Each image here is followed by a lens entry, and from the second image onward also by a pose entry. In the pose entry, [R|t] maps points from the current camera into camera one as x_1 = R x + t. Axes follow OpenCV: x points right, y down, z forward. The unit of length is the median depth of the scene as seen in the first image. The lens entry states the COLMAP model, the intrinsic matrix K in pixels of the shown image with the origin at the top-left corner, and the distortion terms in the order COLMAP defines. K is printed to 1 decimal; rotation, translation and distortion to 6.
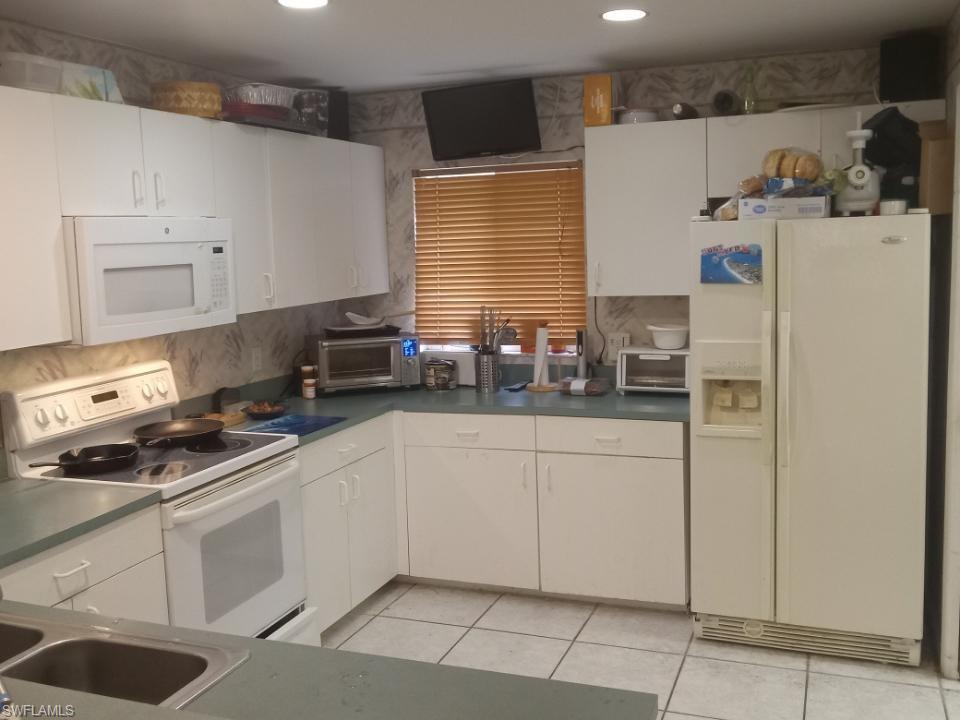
lens RADIAL K [[933.8, 0, 481.1], [0, 933.8, 344.8], [0, 0, 1]] dist [0.001039, -0.001991]
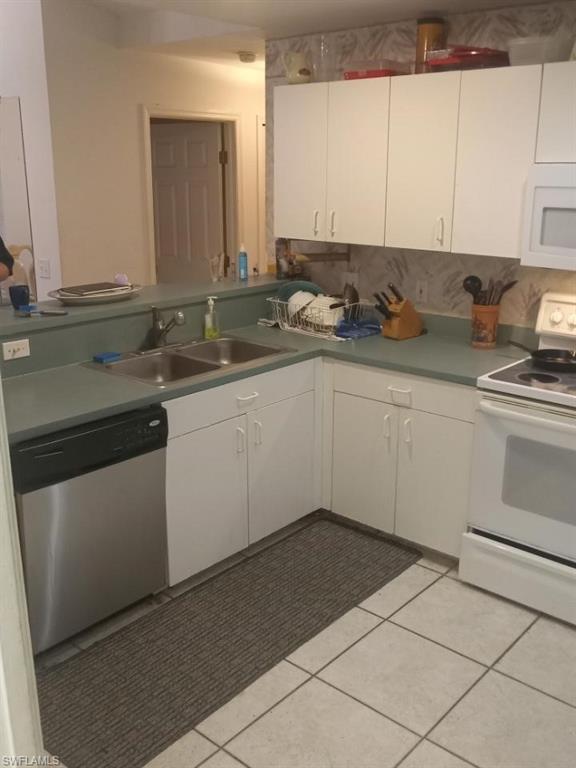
lens RADIAL K [[747.0, 0, 302.4], [0, 747.0, 384.6], [0, 0, 1]] dist [0.001039, -0.001991]
pose [[-0.335585, 0.291982, -0.895617, 0.553773], [-0.107391, 0.932694, 0.344309, -0.139956], [0.935868, 0.211726, -0.281642, 0.852211]]
